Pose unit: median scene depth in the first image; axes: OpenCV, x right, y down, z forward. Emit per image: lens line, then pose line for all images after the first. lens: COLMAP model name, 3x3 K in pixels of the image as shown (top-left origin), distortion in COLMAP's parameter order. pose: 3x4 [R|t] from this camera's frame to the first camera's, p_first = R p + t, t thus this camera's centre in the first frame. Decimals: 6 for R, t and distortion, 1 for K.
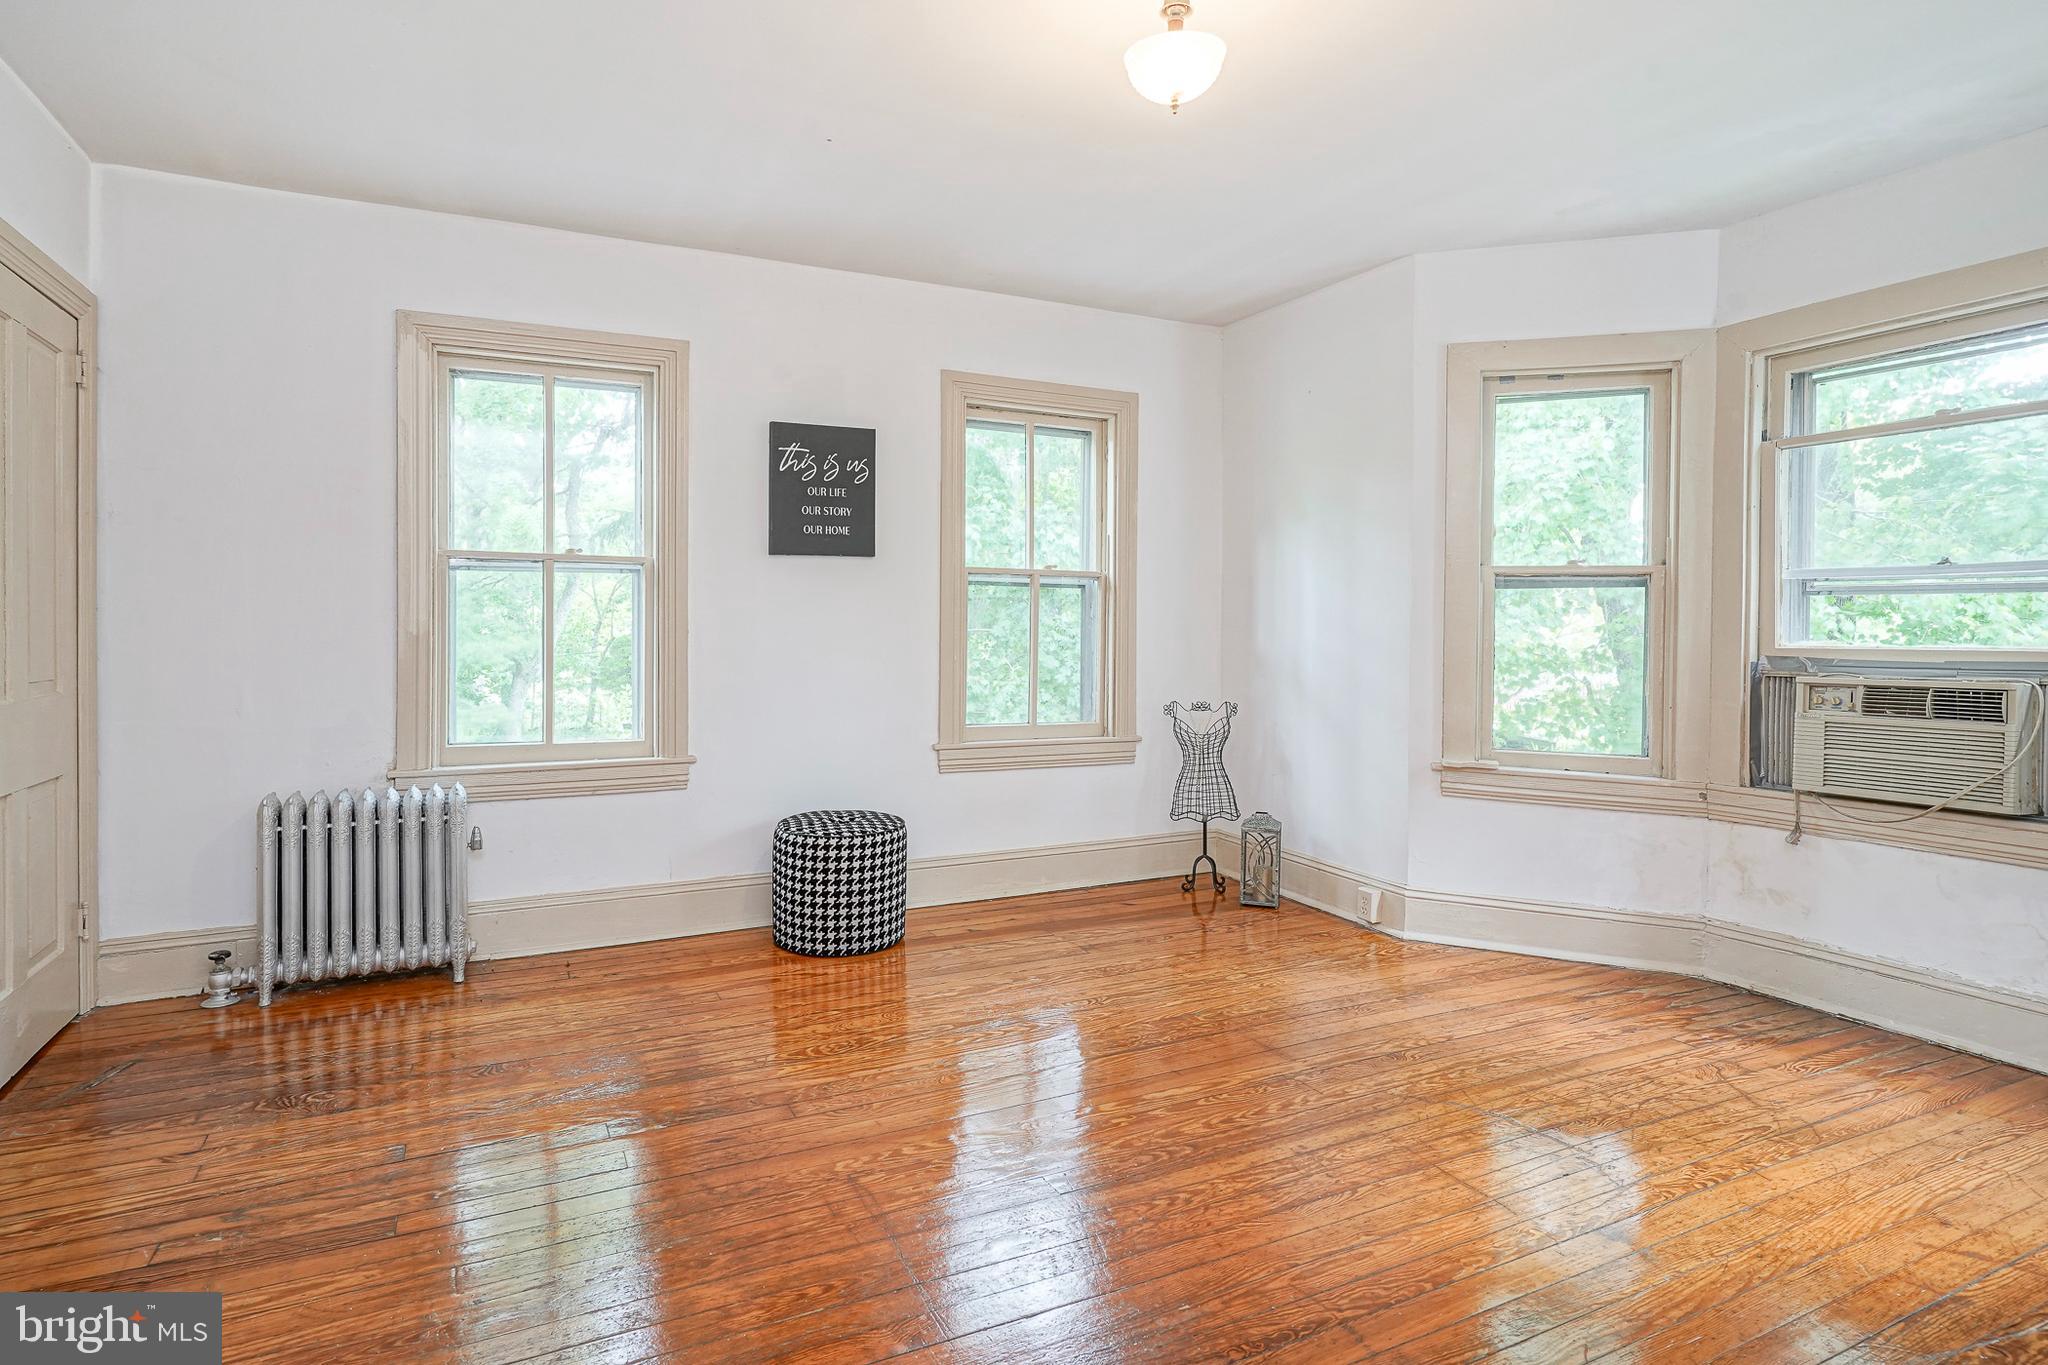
lens RADIAL K [[1051.8, 0, 1022.2], [0, 1051.8, 629.4], [0, 0, 1]] dist [0.000962, 0.000195]
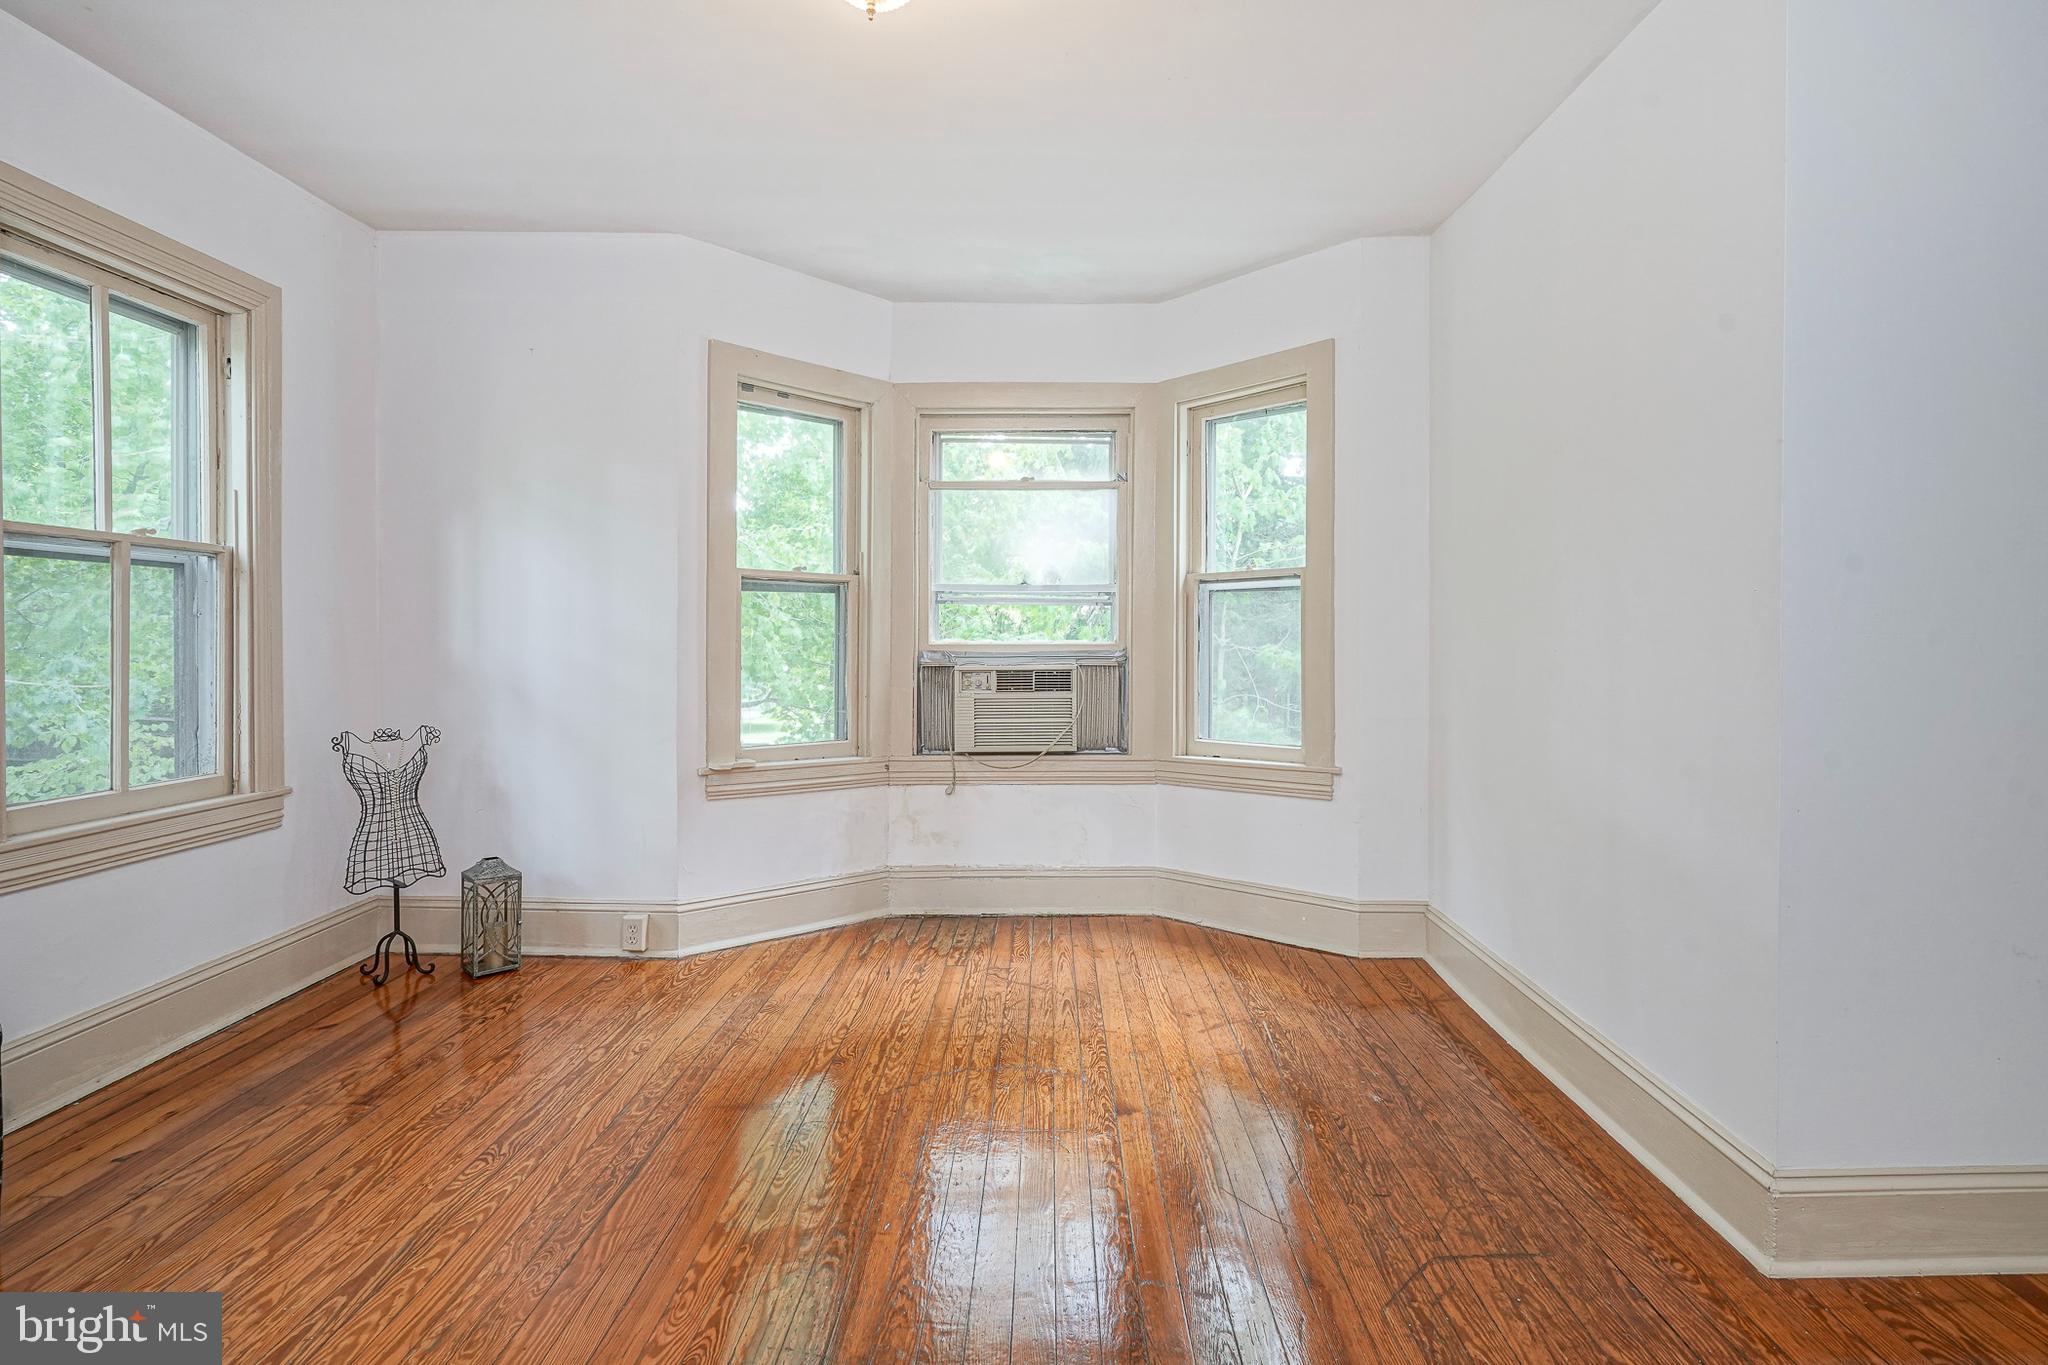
lens RADIAL K [[1027.9, 0, 1029.6], [0, 1027.9, 643.9], [0, 0, 1]] dist [-0.001334, -0.000954]
pose [[0.445601, -0.015158, 0.895103, -0.332658], [0.002593, 0.999874, 0.015641, -0.002156], [-0.895228, -0.004648, 0.445584, 0.317748]]
